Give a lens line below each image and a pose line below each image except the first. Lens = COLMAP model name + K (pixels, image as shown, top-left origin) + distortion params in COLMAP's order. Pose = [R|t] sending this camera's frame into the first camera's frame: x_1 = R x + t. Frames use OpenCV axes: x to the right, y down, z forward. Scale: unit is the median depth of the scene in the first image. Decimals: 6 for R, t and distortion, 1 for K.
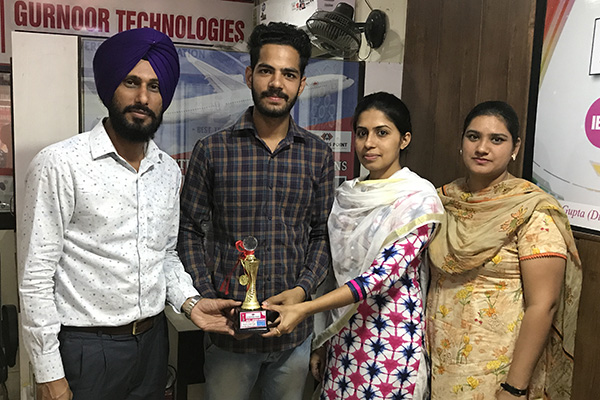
lens RADIAL K [[477.0, 0, 298.9], [0, 477.0, 202.9], [0, 0, 1]] dist [-0.012248, -0.006261]
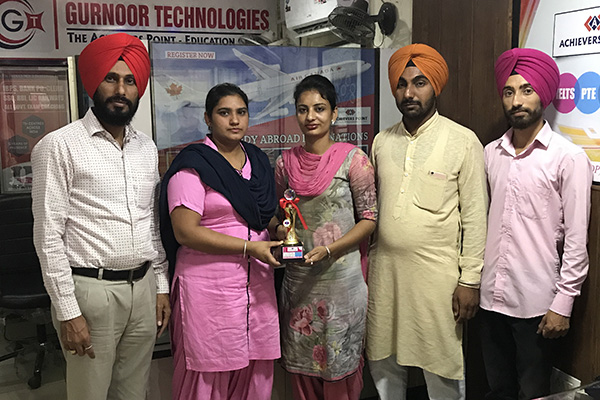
lens RADIAL K [[477.0, 0, 305.1], [0, 477.0, 196.6], [0, 0, 1]] dist [-0.012248, -0.006261]
pose [[0.998939, -0.039071, -0.024392, -0.020178], [0.040002, 0.998441, 0.038940, 0.013812], [0.022832, -0.039875, 0.998944, -0.132293]]
